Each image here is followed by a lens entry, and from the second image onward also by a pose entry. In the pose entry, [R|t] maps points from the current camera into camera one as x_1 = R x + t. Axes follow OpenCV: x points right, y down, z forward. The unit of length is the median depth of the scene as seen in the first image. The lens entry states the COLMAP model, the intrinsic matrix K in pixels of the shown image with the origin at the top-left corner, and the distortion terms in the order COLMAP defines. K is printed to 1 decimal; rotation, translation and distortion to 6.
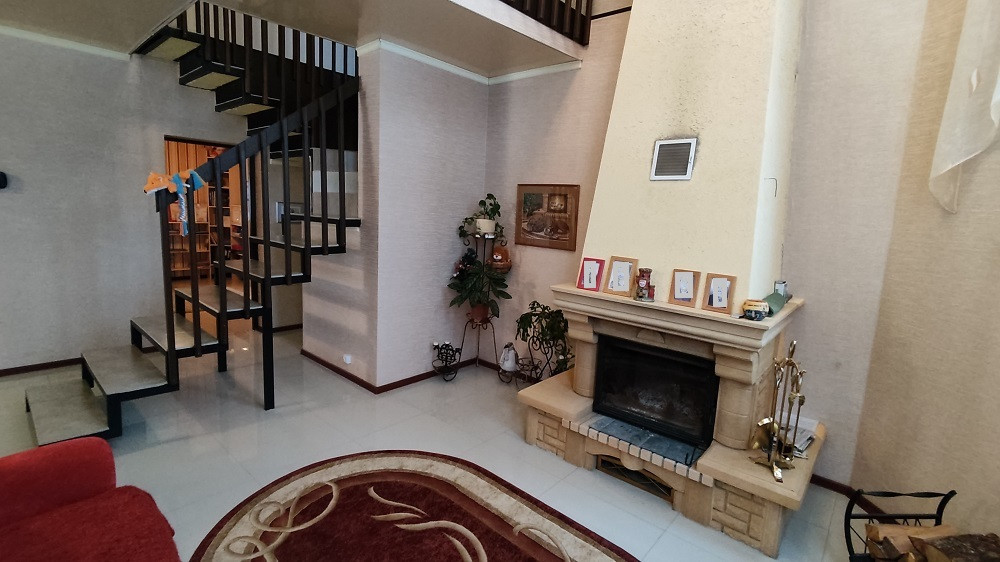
lens RADIAL K [[443.8, 0, 500.0], [0, 443.8, 281.0], [0, 0, 1]] dist [-0.004629, -0.000107]
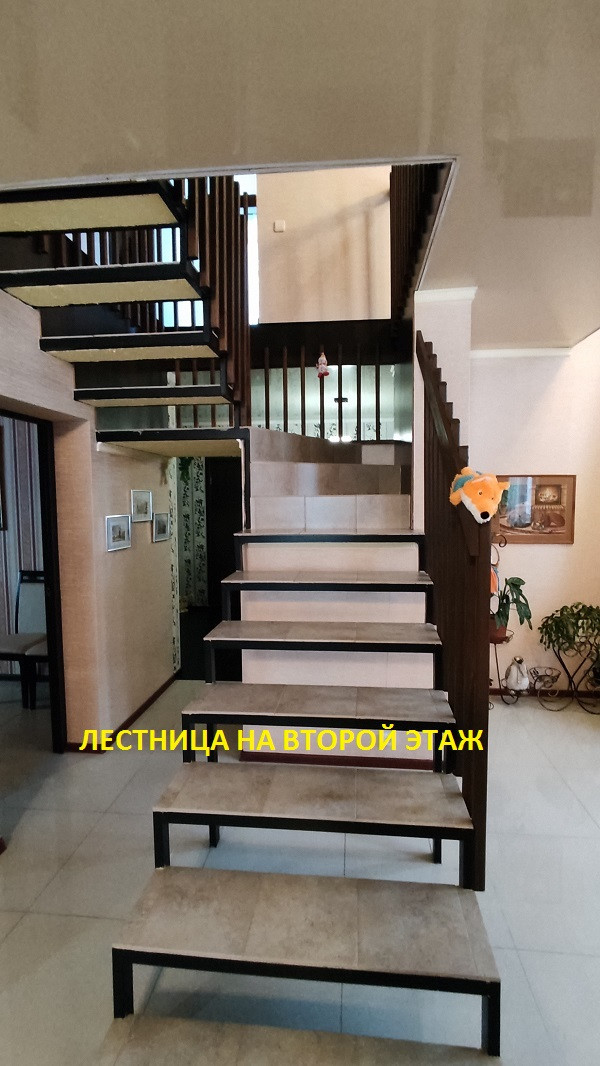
lens RADIAL K [[473.1, 0, 301.5], [0, 473.1, 539.7], [0, 0, 1]] dist [-0.004629, -0.000107]
pose [[0.806359, -0.110184, 0.581072, -0.825297], [0.149487, 0.988562, -0.019991, -0.131870], [-0.572223, 0.102983, 0.813606, 0.471877]]
